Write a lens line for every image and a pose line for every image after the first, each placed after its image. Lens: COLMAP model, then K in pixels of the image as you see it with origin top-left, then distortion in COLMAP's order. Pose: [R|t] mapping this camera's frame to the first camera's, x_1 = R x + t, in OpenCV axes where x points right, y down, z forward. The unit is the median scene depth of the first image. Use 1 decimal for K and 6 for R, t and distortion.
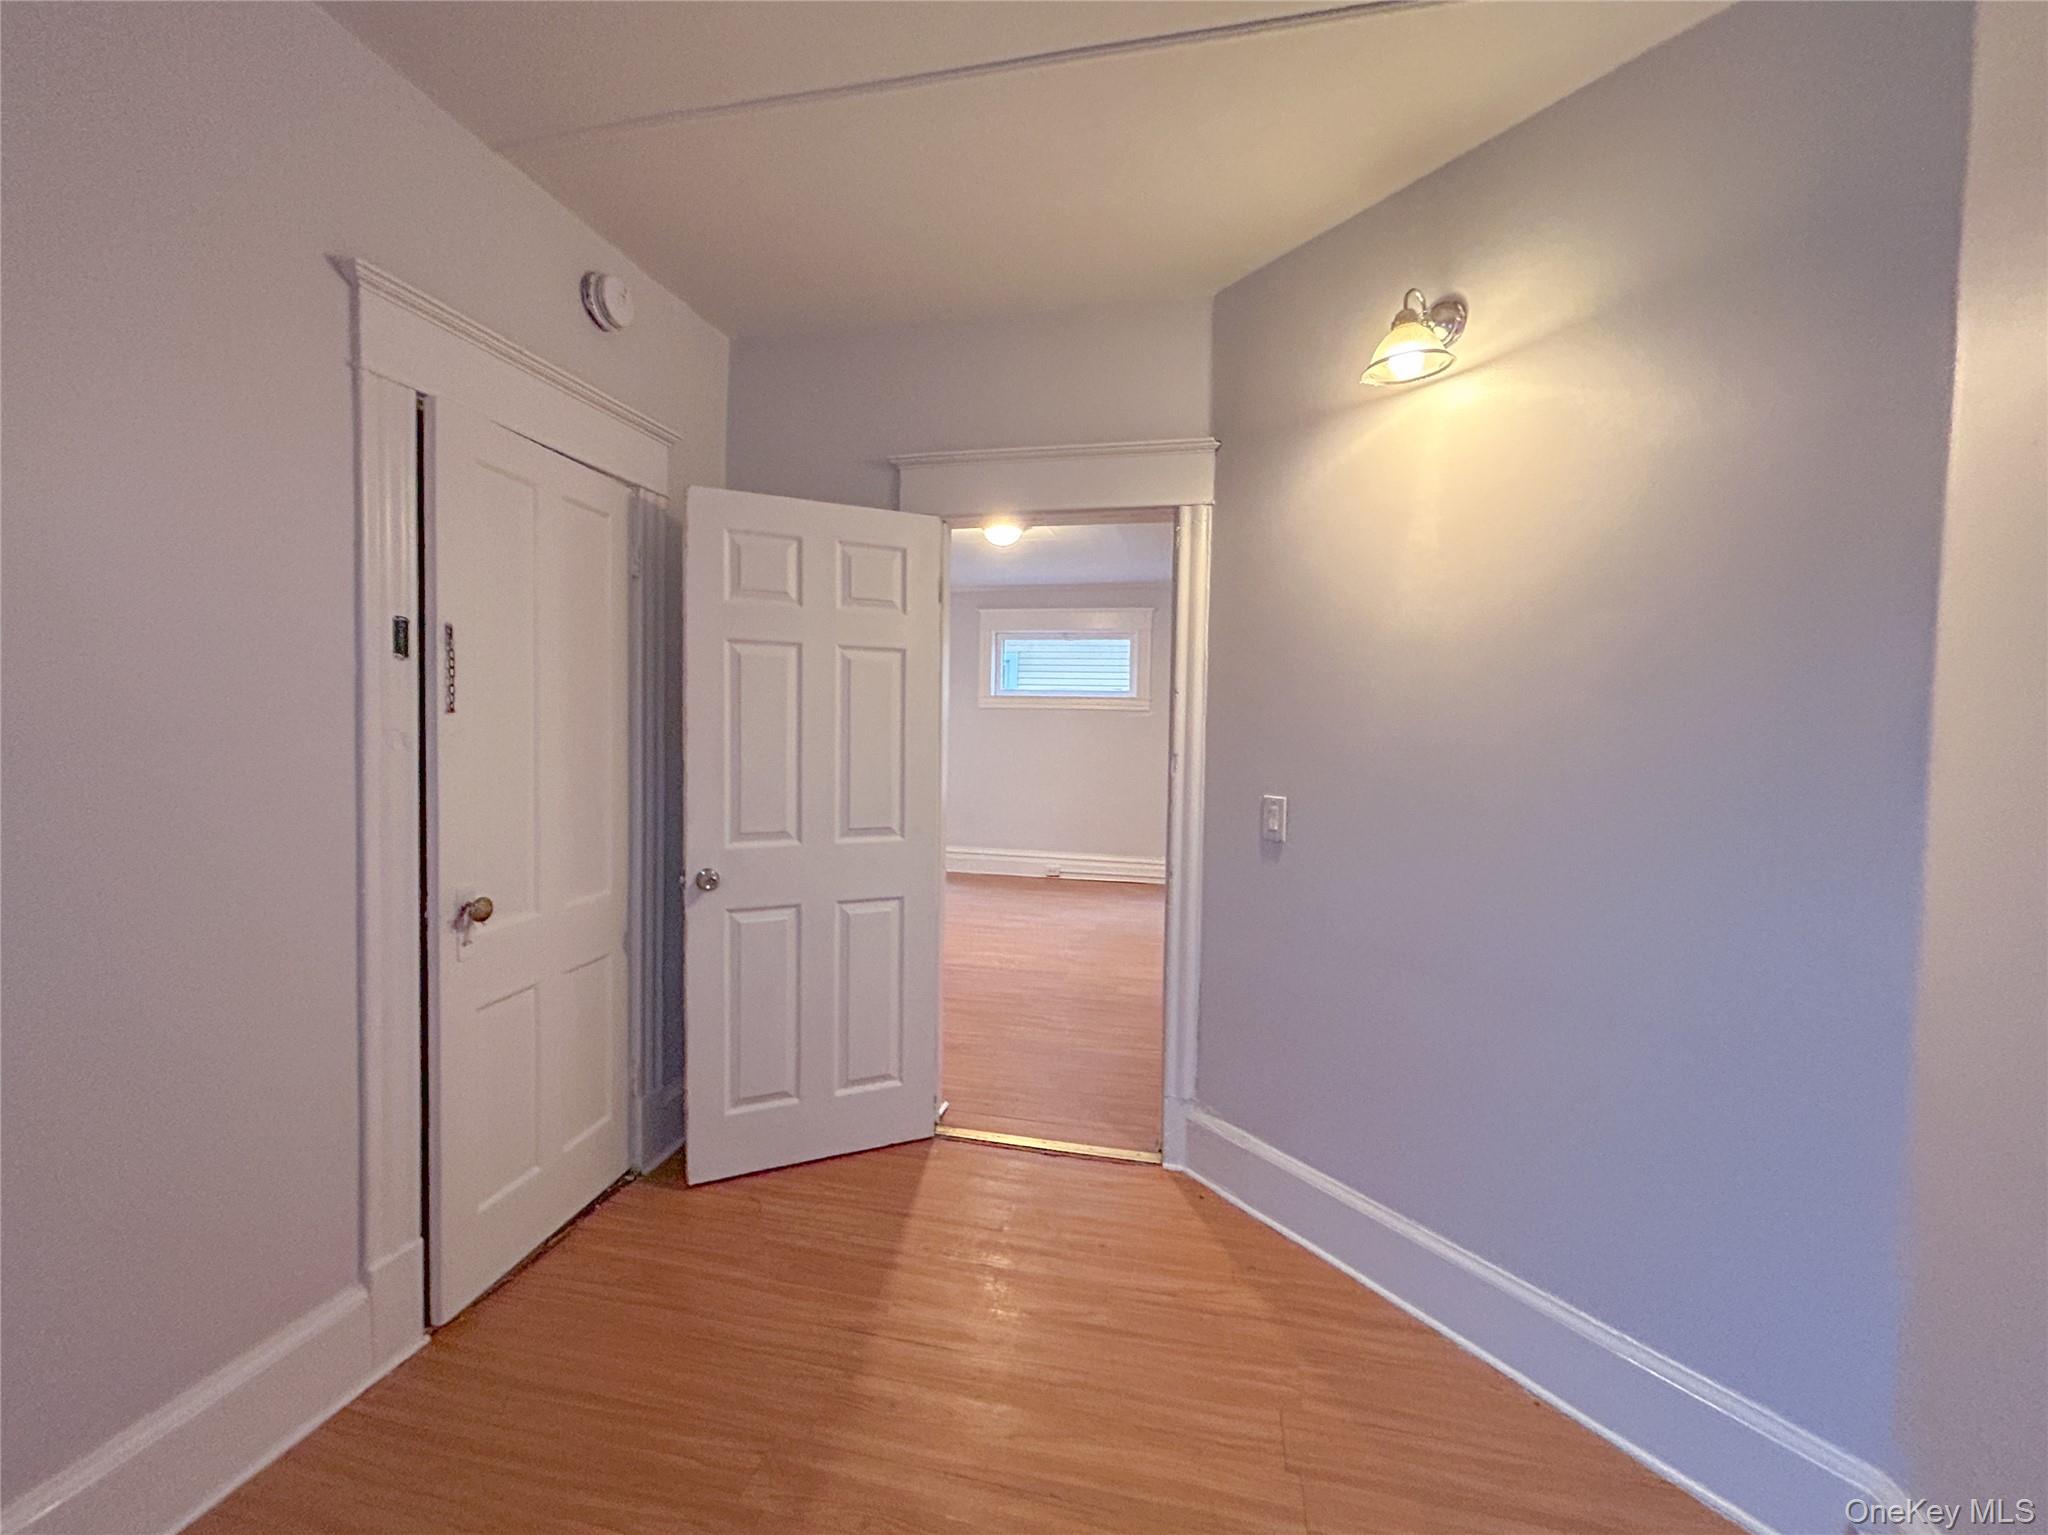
lens RADIAL K [[865.3, 0, 1021.2], [0, 865.3, 764.4], [0, 0, 1]] dist [-0.001078, -0.000128]
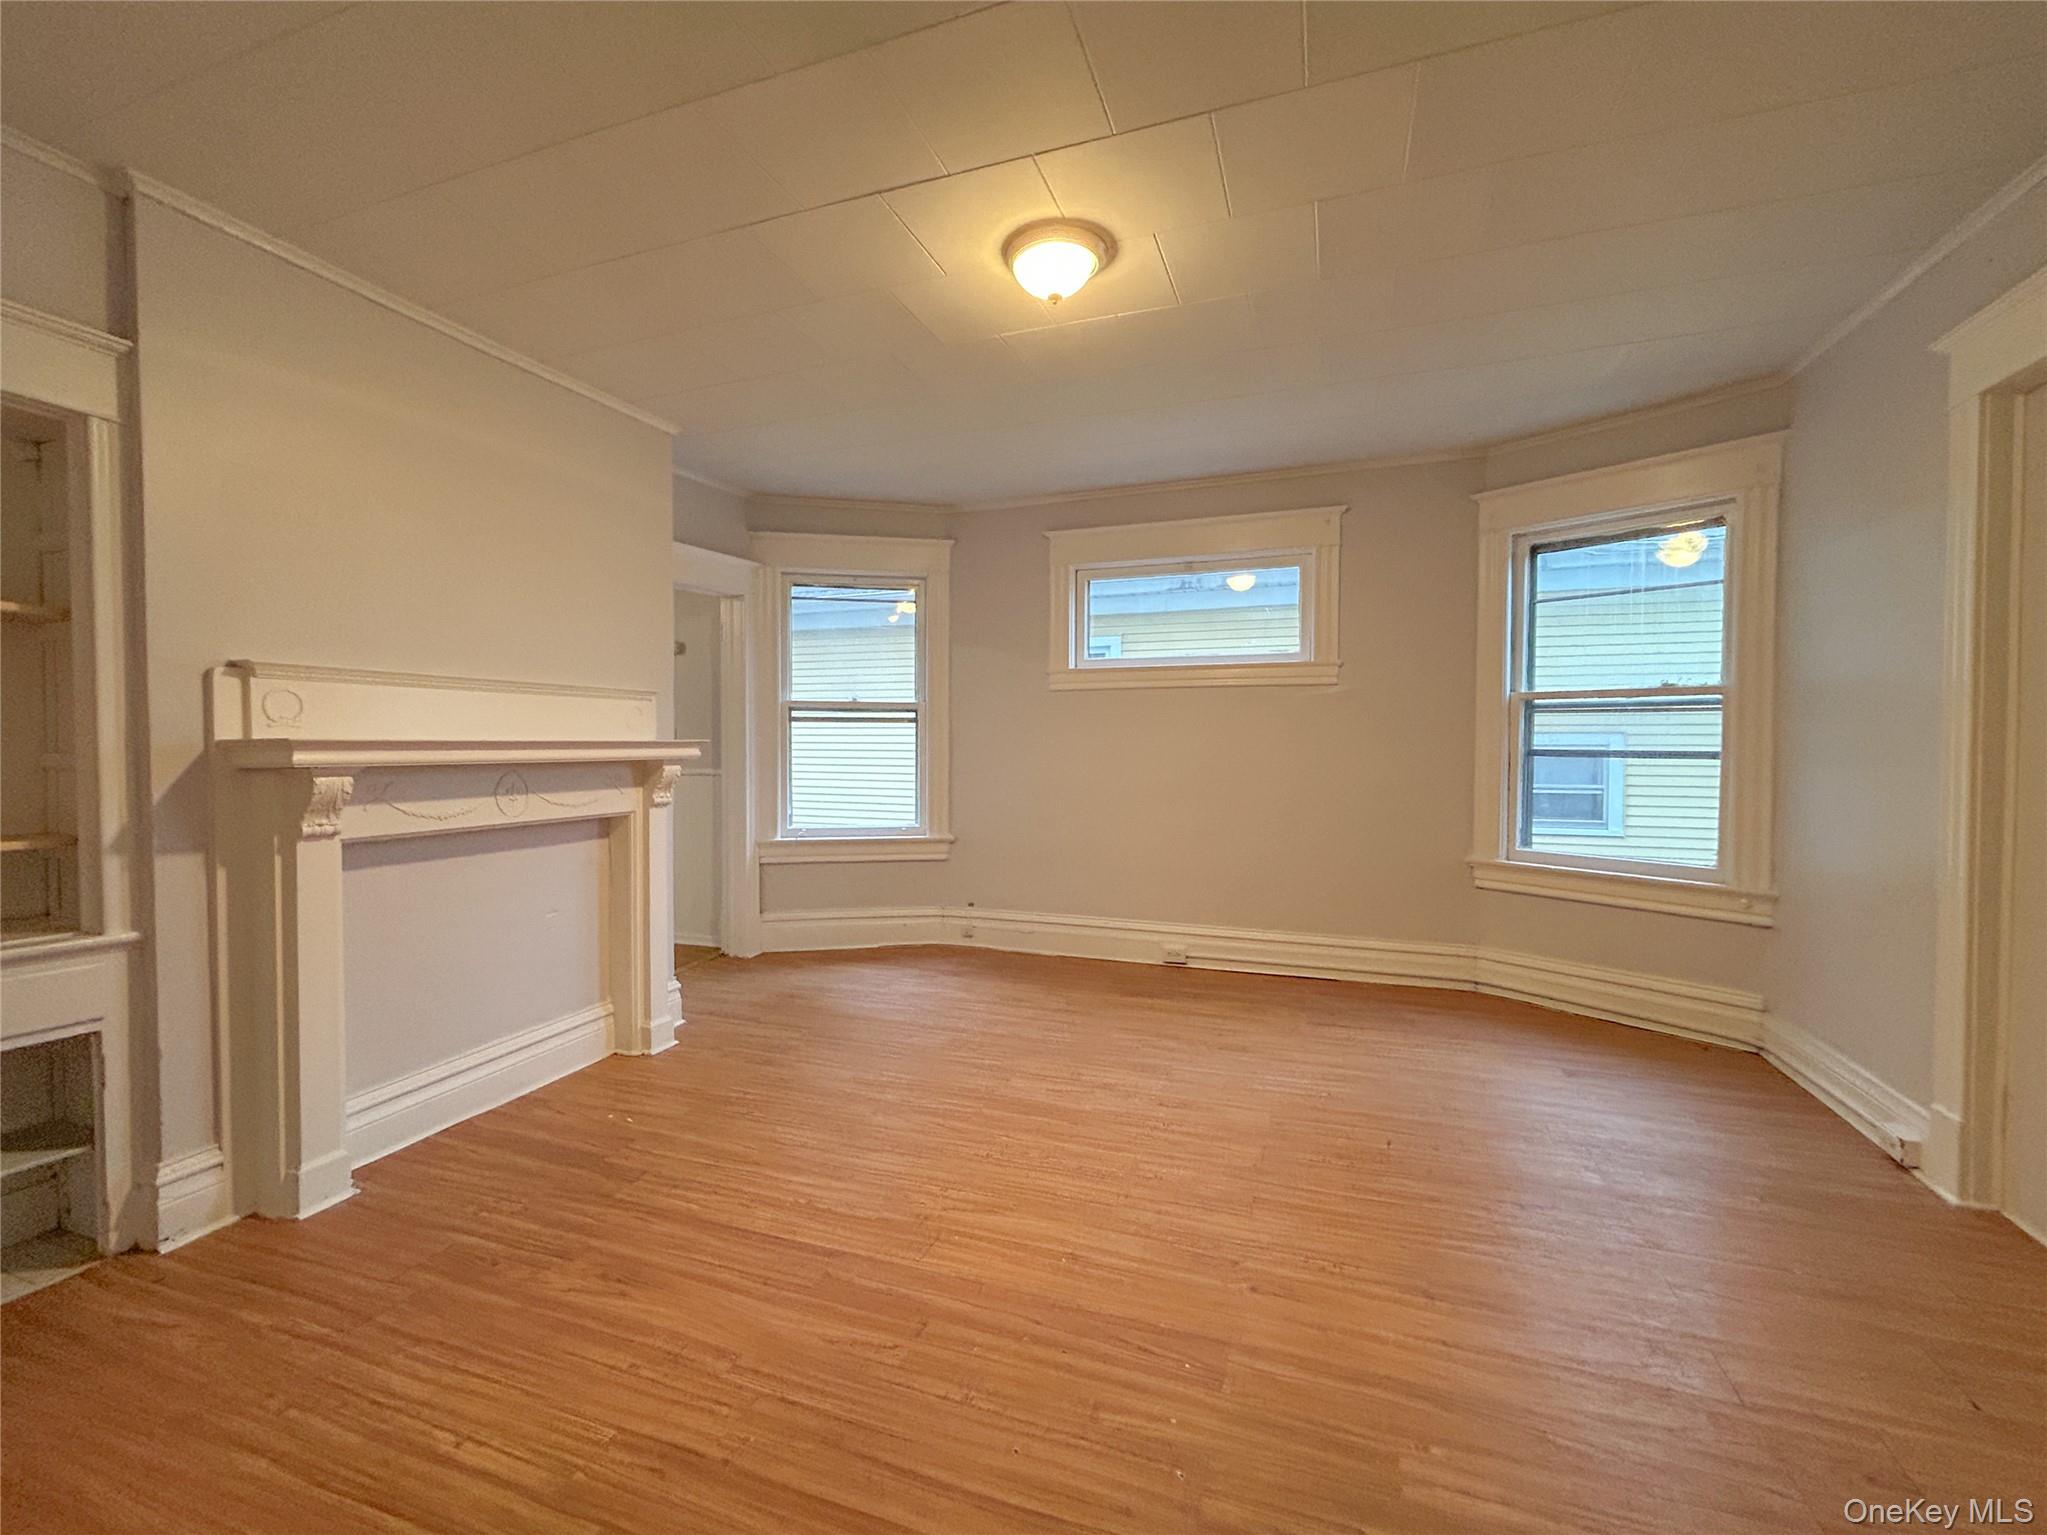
lens RADIAL K [[864.9, 0, 1020.7], [0, 864.9, 764.4], [0, 0, 1]] dist [-0.001078, -0.000128]
pose [[0.990793, -0.015708, -0.134472, 0.013308], [0.012756, 0.999659, -0.022793, 0.002520], [0.134784, 0.020867, 0.990655, 0.386997]]
